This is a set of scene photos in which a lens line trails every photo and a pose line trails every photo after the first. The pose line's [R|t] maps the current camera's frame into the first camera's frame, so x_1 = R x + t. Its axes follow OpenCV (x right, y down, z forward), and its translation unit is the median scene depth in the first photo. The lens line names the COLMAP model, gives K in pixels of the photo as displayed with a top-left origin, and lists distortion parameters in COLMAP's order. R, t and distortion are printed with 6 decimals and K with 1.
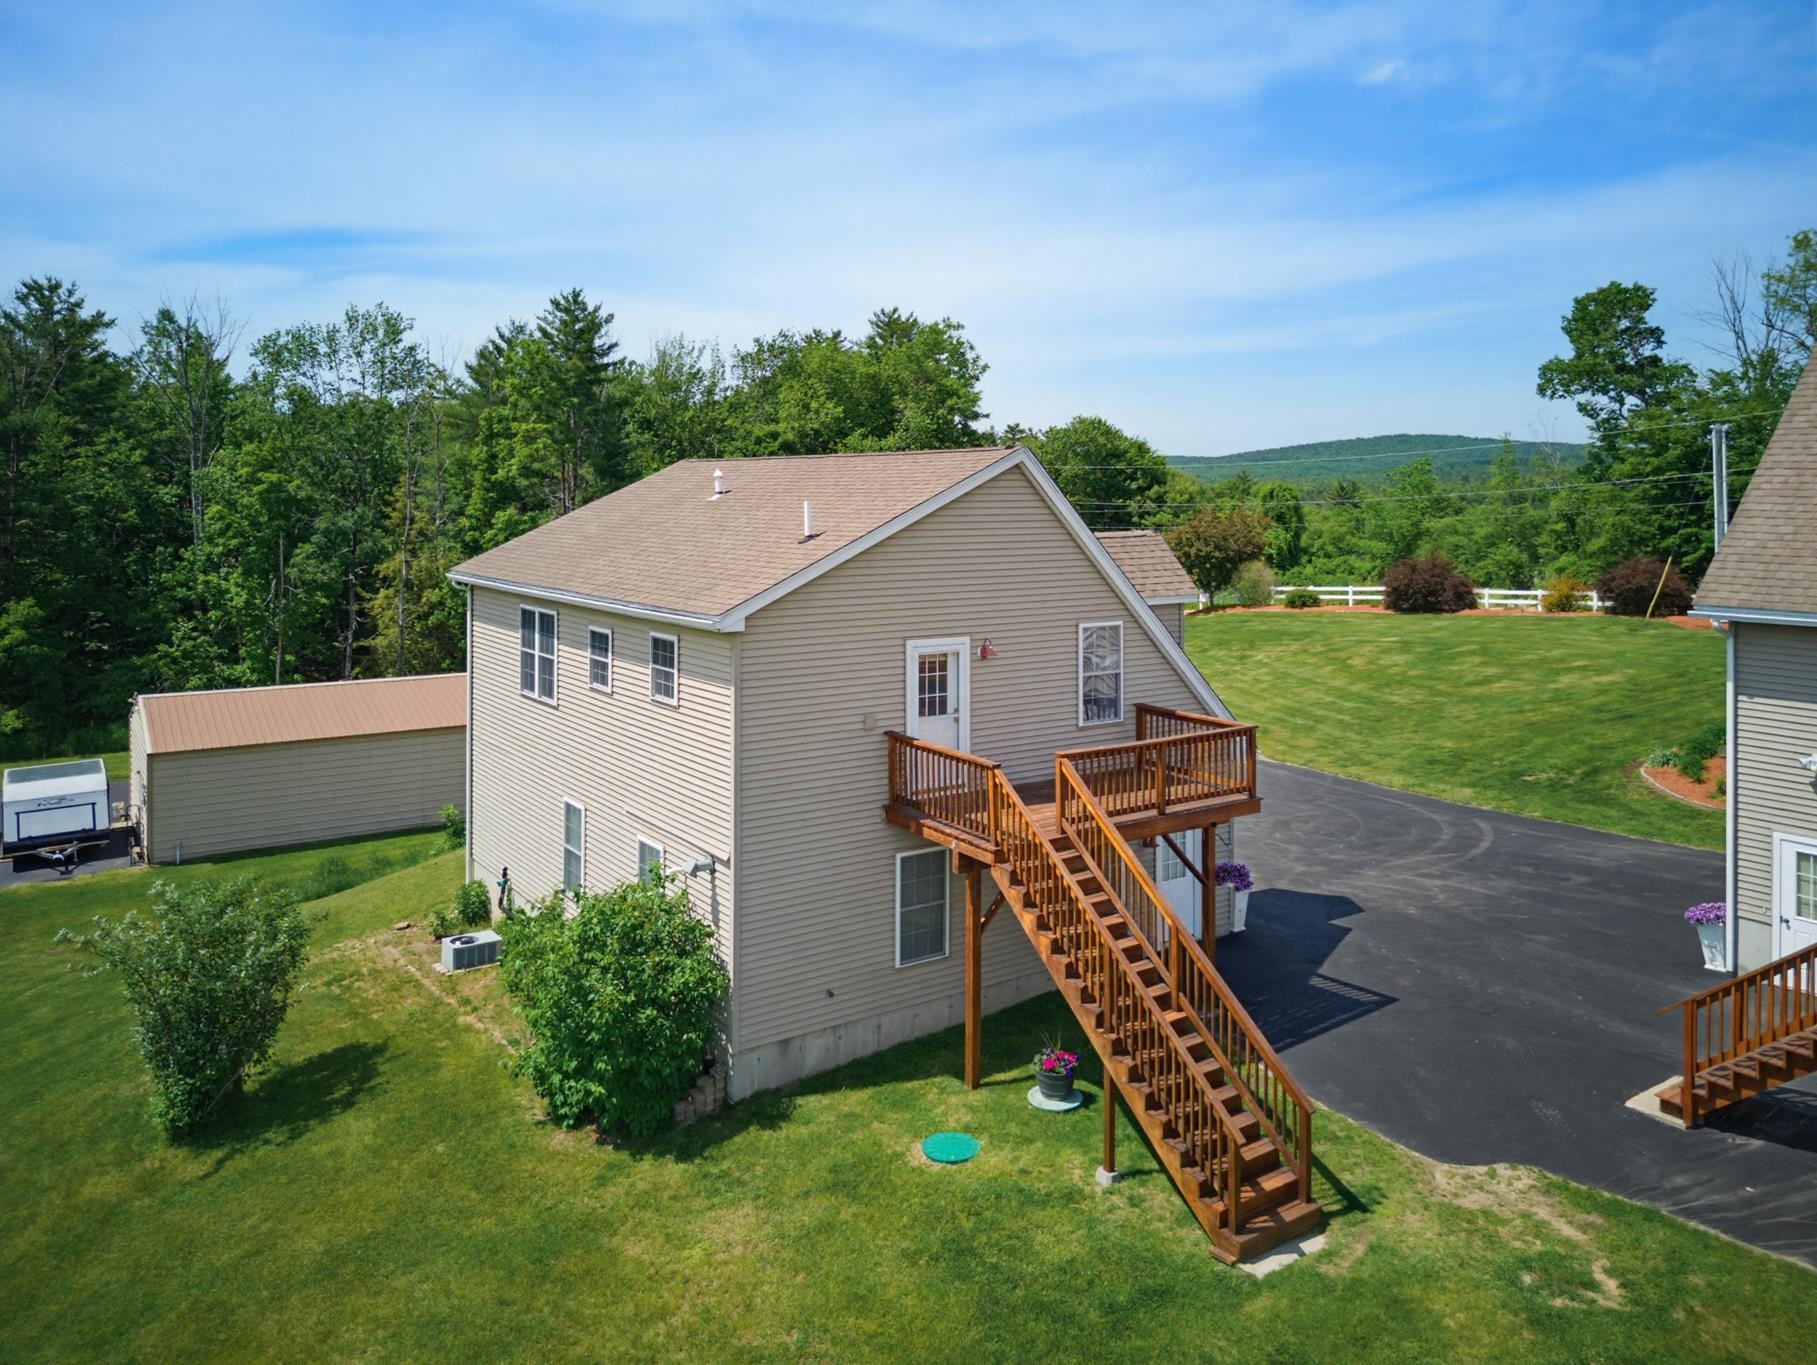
lens RADIAL K [[1296.4, 0, 902.1], [0, 1296.4, 685.7], [0, 0, 1]] dist [0.032437, -0.000211]
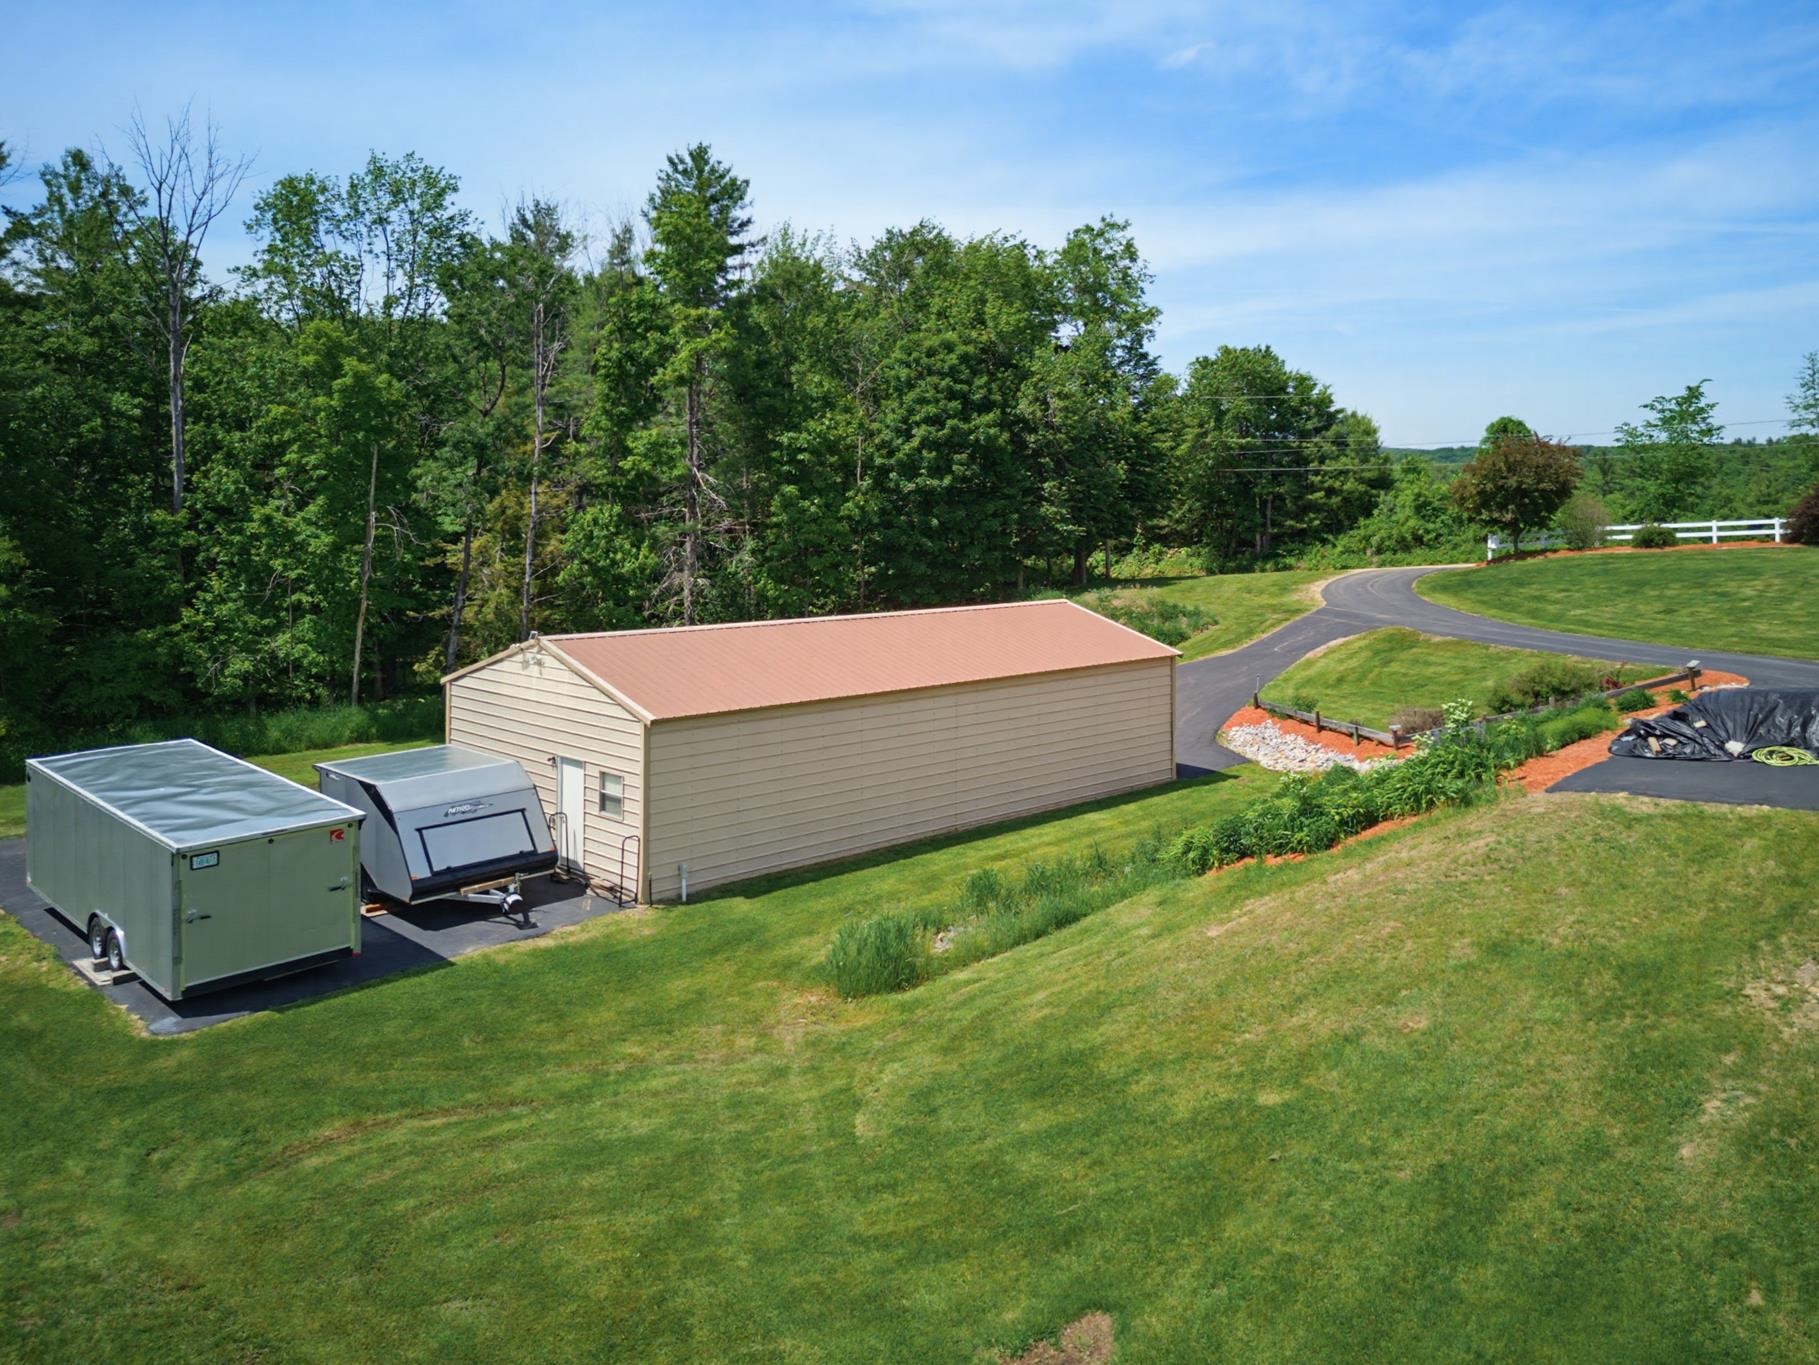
lens RADIAL K [[1431.6, 0, 961.9], [0, 1431.6, 674.4], [0, 0, 1]] dist [0.034633, -0.007785]
pose [[0.978998, -0.023766, 0.202482, -0.328418], [0.028231, 0.999417, -0.019194, 0.027418], [-0.201908, 0.024507, 0.979098, 0.187458]]
